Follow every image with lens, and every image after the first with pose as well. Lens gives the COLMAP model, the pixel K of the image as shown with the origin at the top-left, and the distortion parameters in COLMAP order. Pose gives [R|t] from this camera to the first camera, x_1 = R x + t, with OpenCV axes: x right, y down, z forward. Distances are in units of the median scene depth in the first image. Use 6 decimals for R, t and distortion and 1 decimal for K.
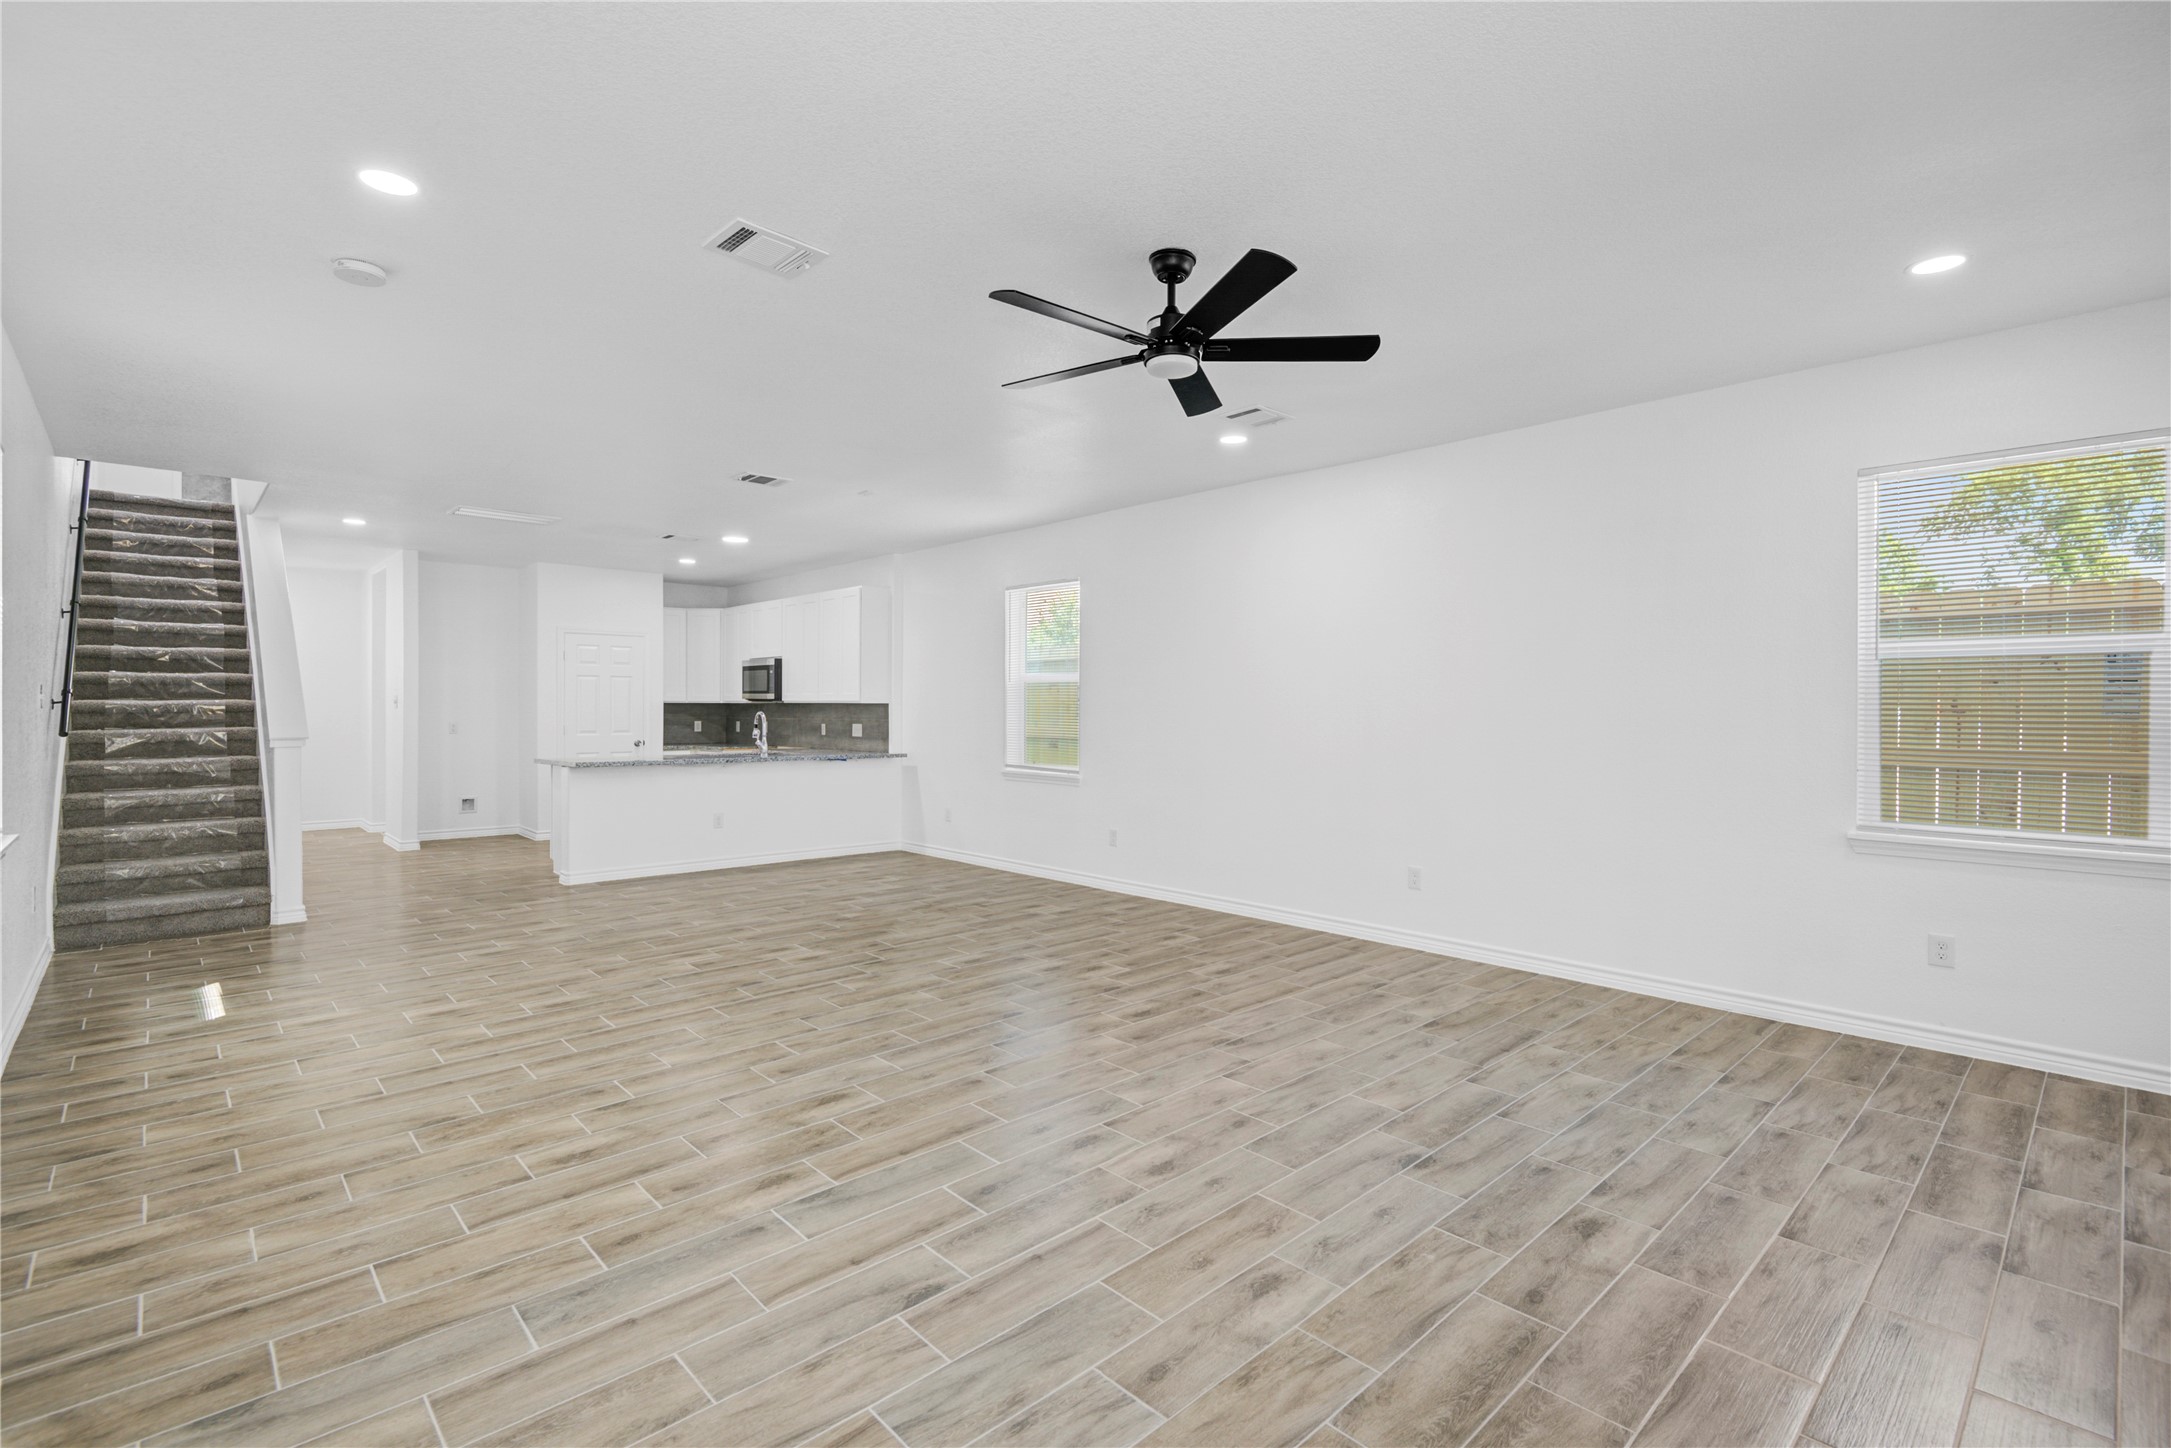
lens RADIAL K [[989.7, 0, 1073.8], [0, 989.7, 703.2], [0, 0, 1]] dist [0.003775, -0.006074]
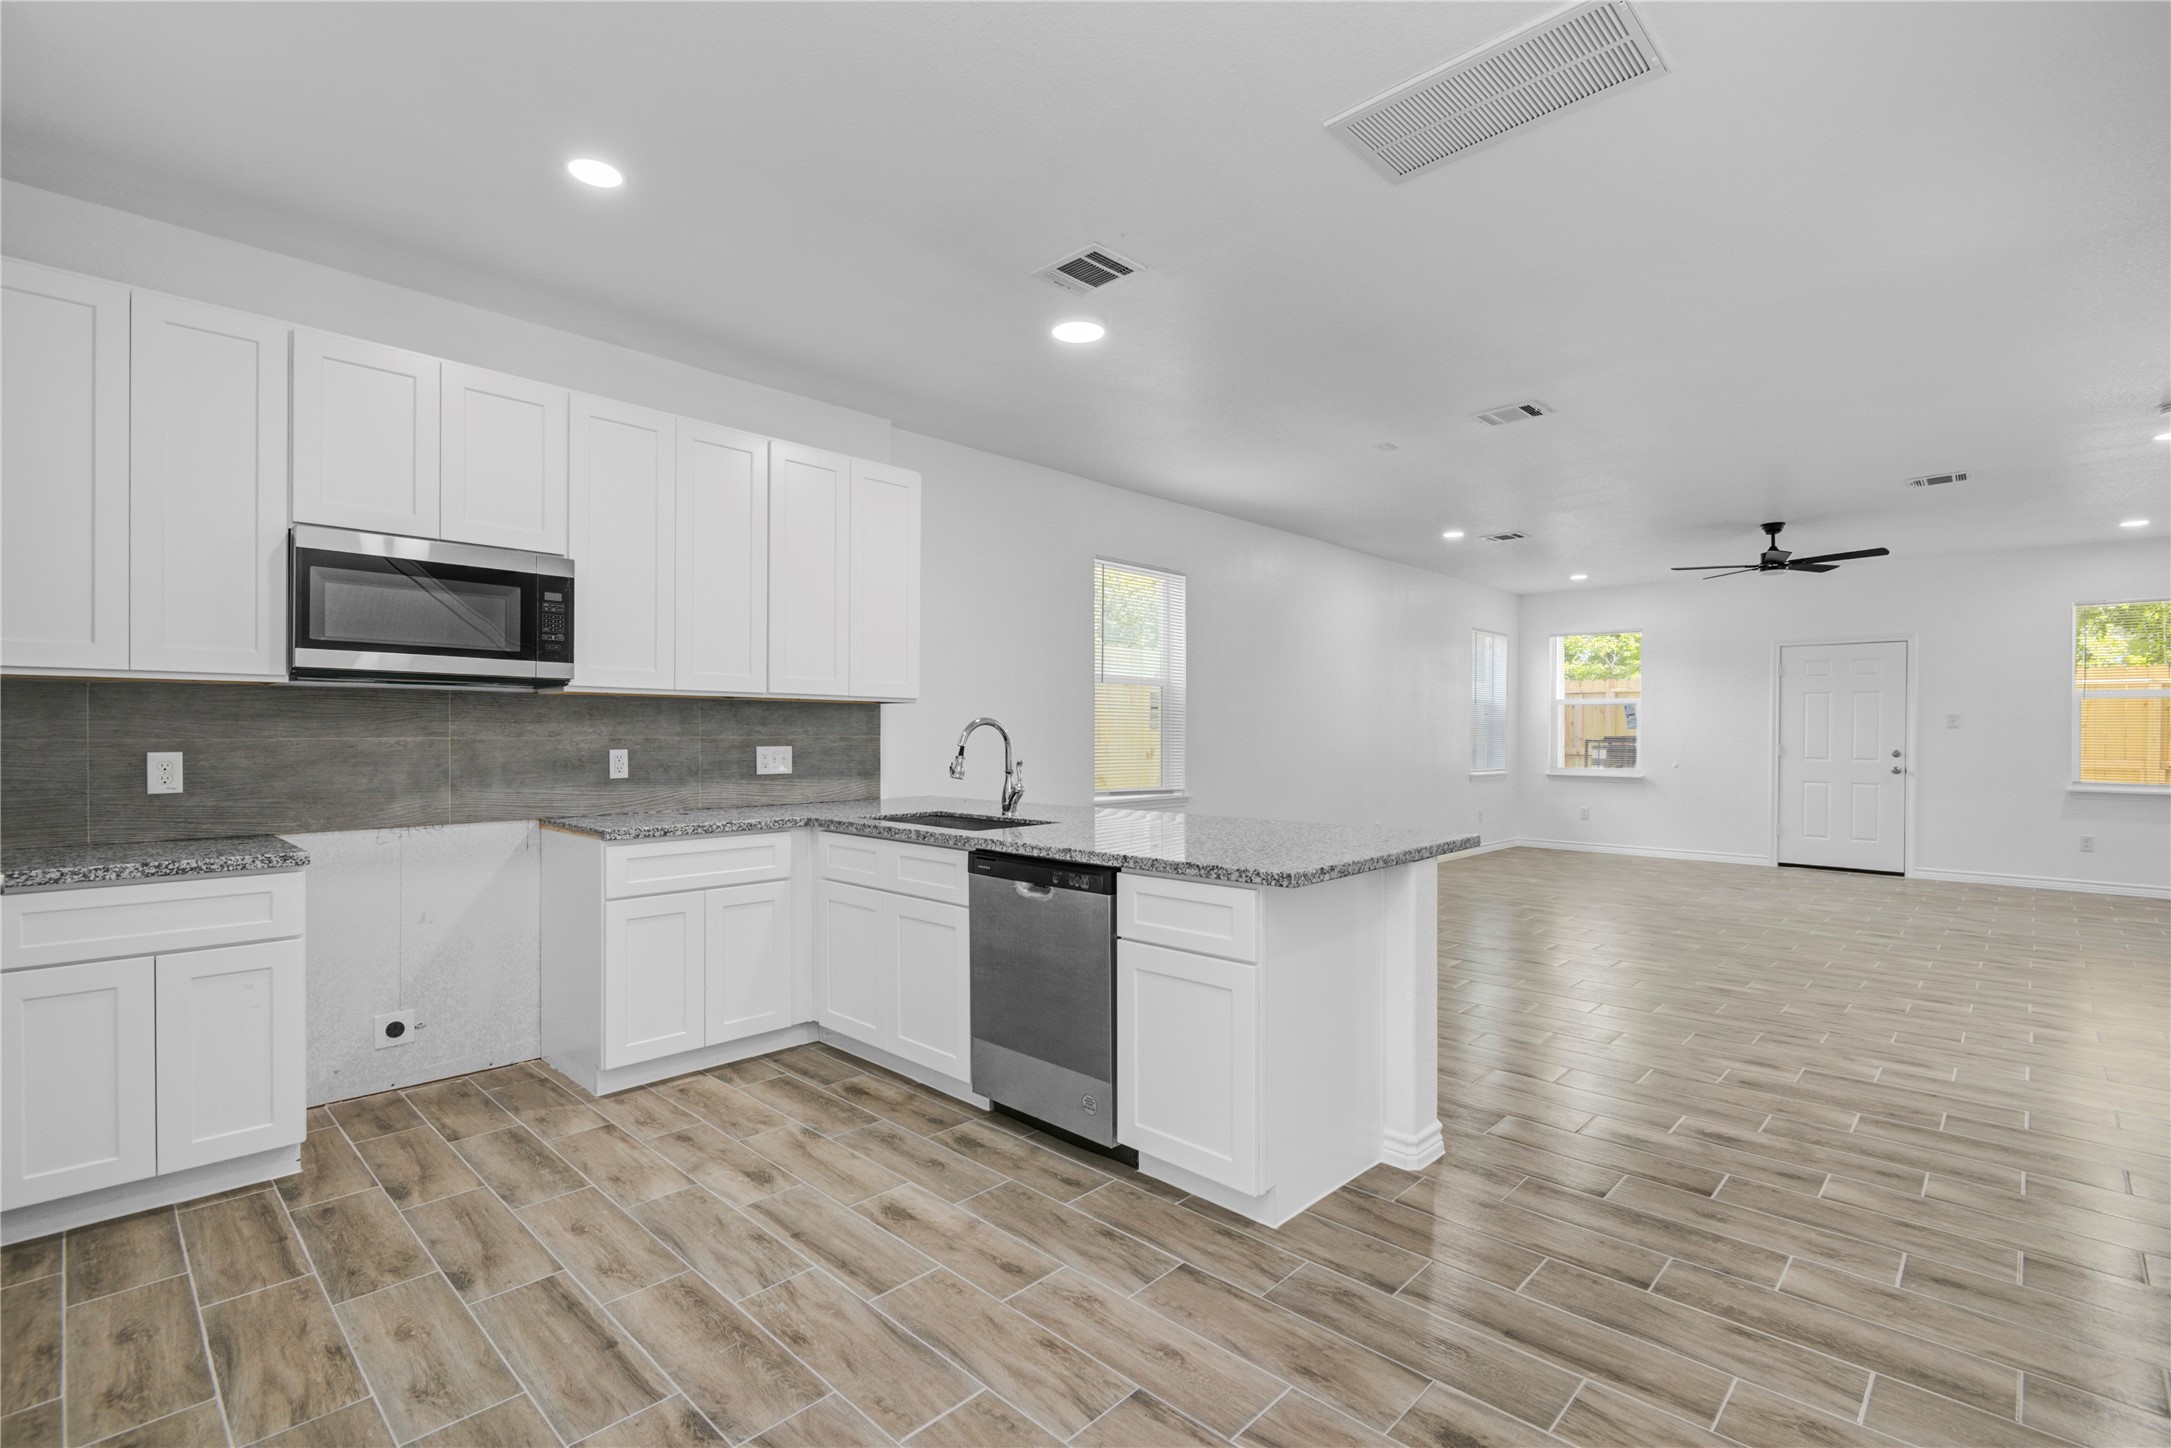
lens RADIAL K [[989.7, 0, 1078.0], [0, 989.7, 731.6], [0, 0, 1]] dist [0.003775, -0.006074]
pose [[-0.052015, -0.004749, 0.998635, -1.647043], [-0.011323, 0.999927, 0.004165, 0.025732], [-0.998582, -0.011091, -0.052065, 2.143381]]
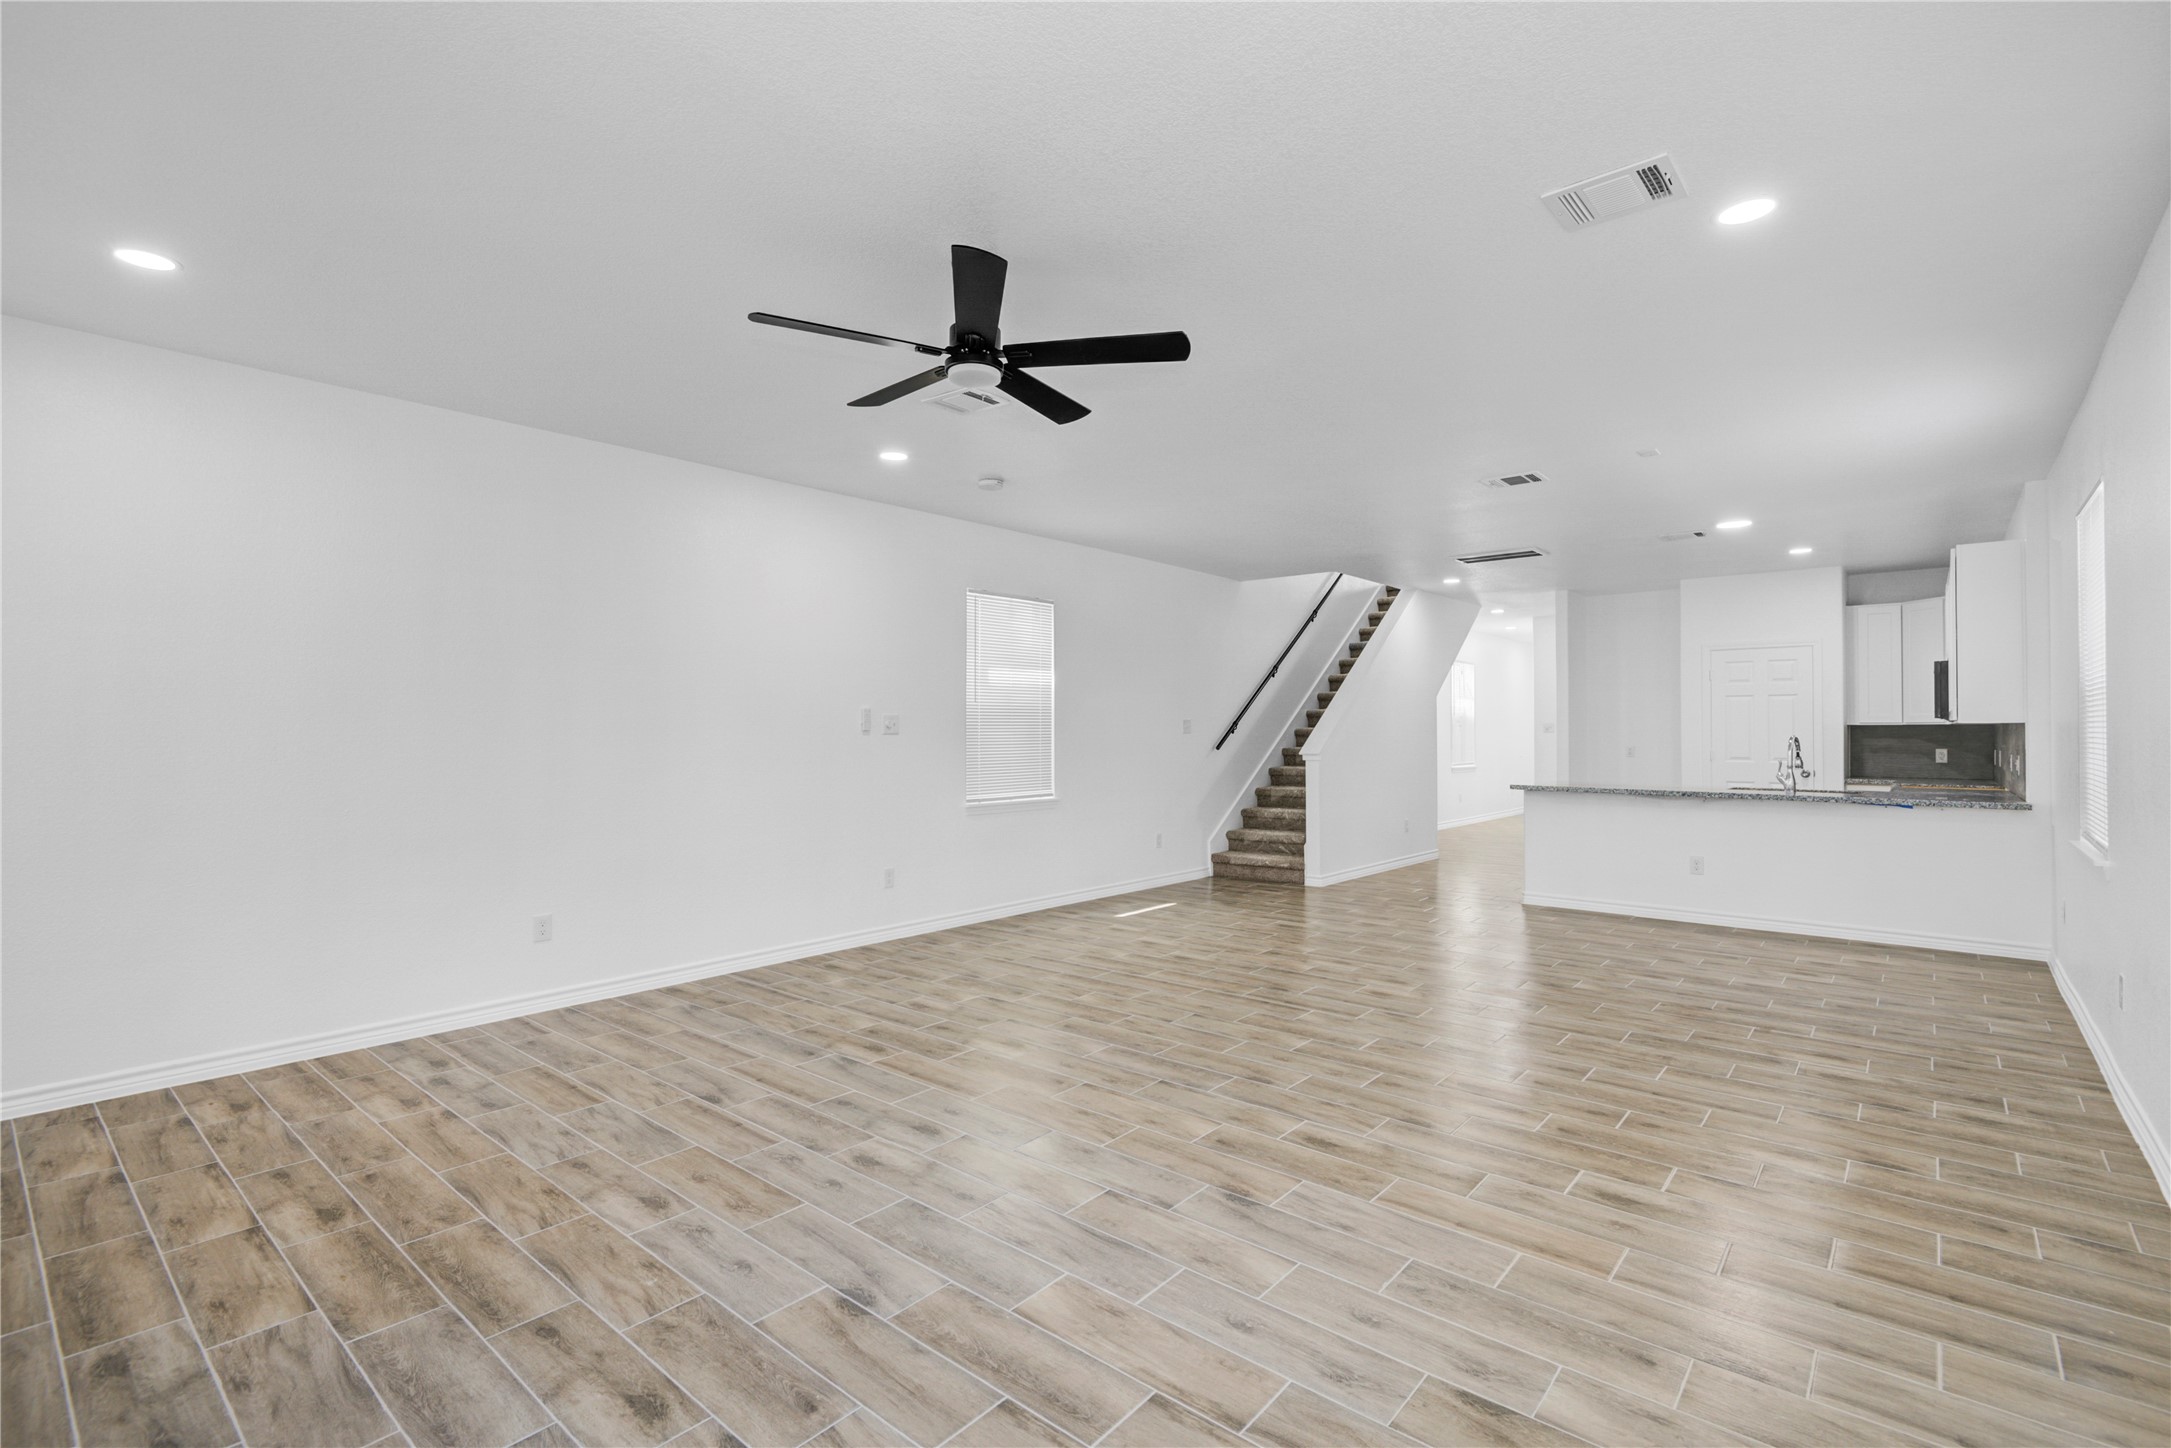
lens RADIAL K [[989.7, 0, 1091.1], [0, 989.7, 713.2], [0, 0, 1]] dist [0.003775, -0.006074]
pose [[0.115984, -0.020456, -0.993040, 0.843014], [0.005606, 0.999785, -0.019940, 0.007145], [0.993235, -0.003255, 0.116074, 0.794784]]
